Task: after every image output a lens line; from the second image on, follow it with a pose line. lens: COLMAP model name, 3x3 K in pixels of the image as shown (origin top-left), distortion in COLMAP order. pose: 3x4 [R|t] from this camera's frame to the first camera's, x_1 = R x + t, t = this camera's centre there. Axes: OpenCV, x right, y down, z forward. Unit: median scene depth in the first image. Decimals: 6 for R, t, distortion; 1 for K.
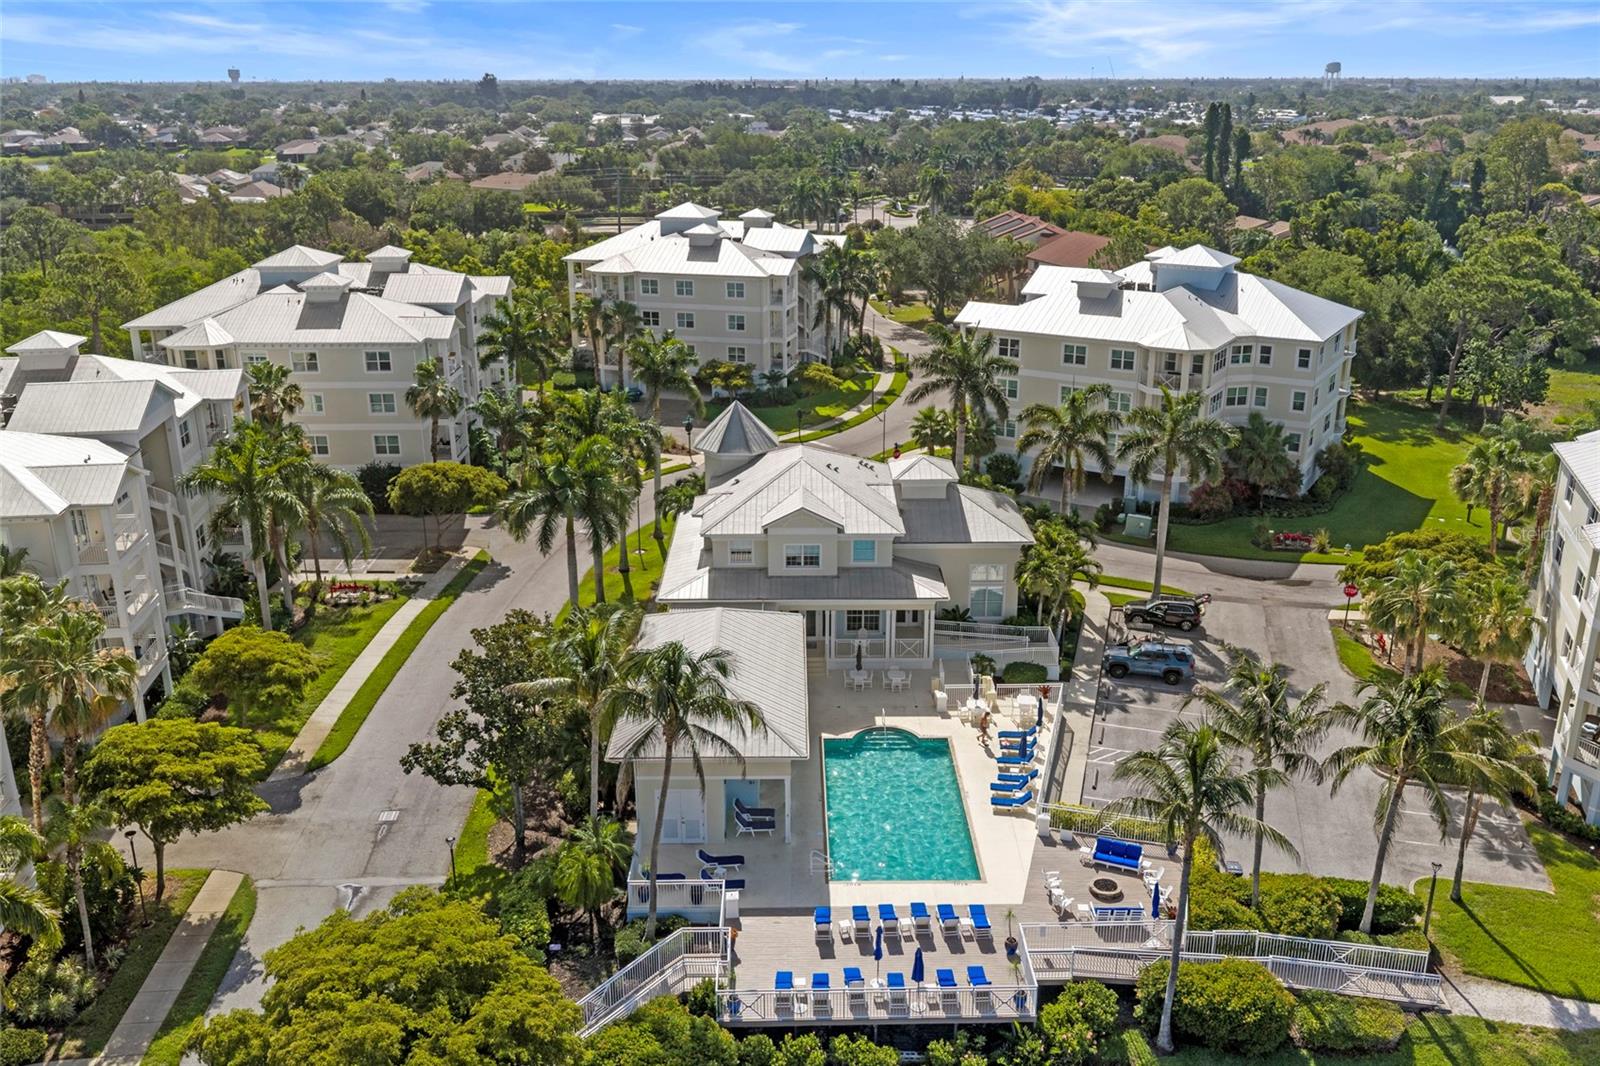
lens RADIAL K [[1319.5, 0, 801.8], [0, 1319.5, 529.5], [0, 0, 1]] dist [0.008120, -0.011332]
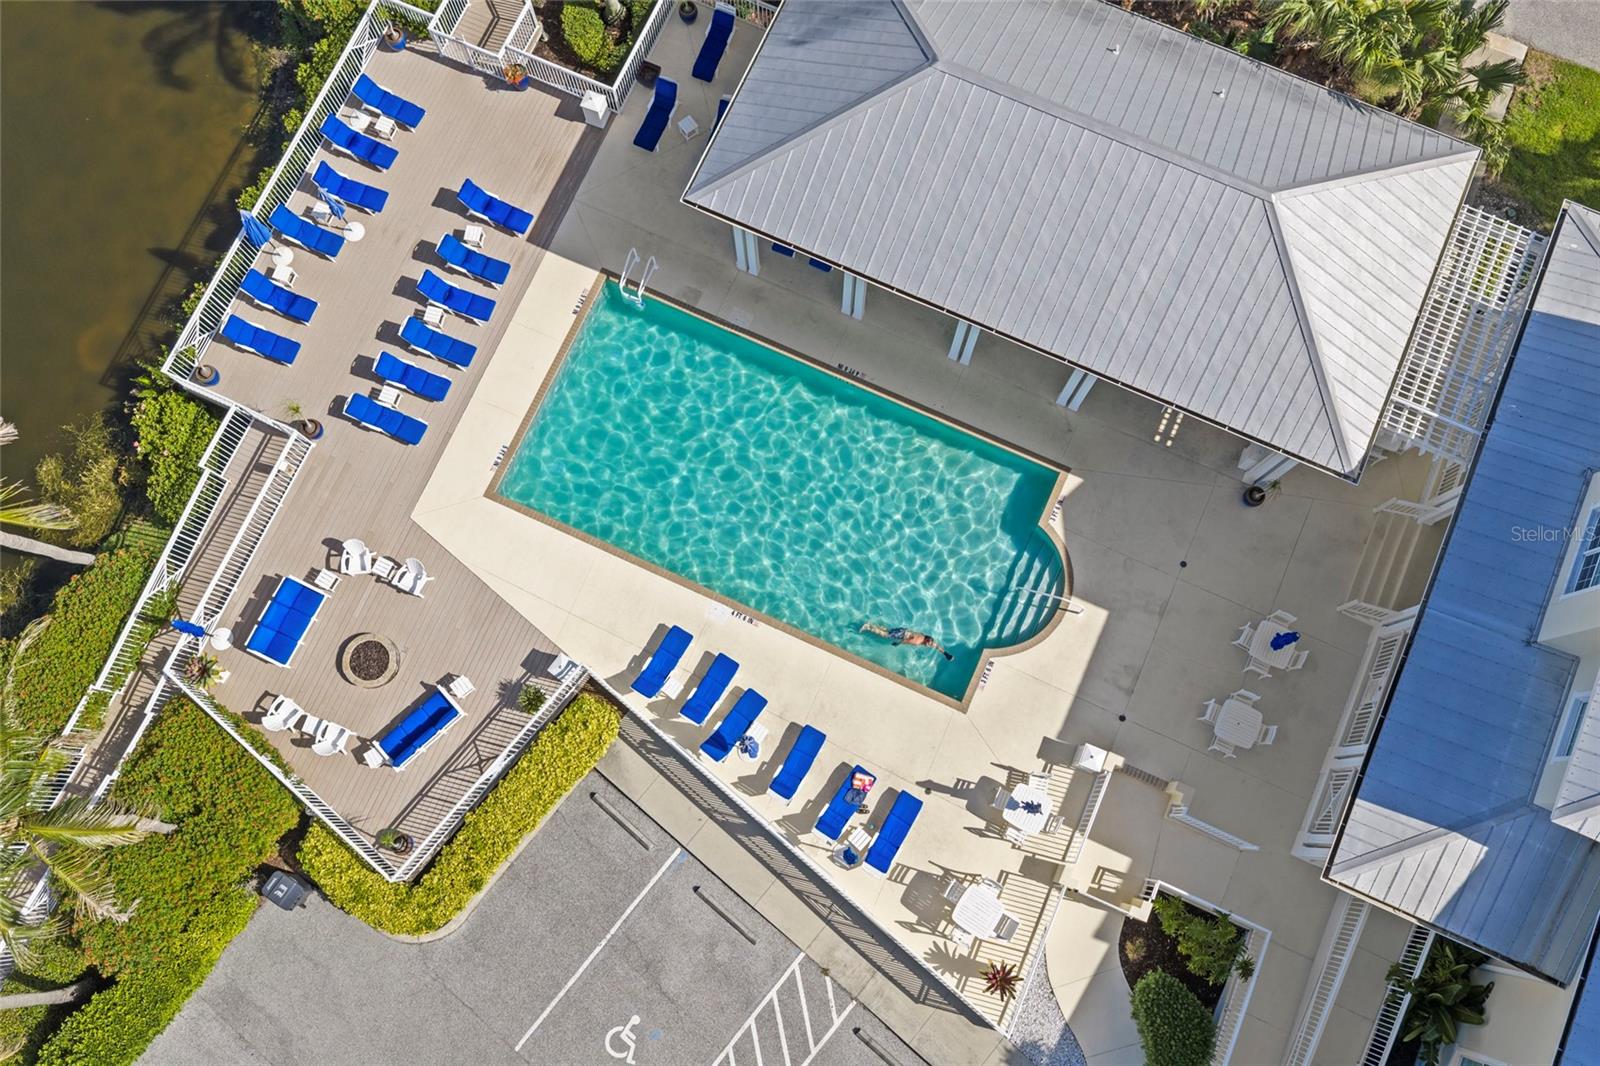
lens RADIAL K [[1319.5, 0, 801.8], [0, 1319.5, 529.5], [0, 0, 1]] dist [0.008120, -0.011332]
pose [[-0.417837, 0.889795, -0.183512, 0.173065], [-0.278935, 0.066594, 0.957998, -0.296888], [0.864643, 0.451475, 0.220369, 0.853093]]
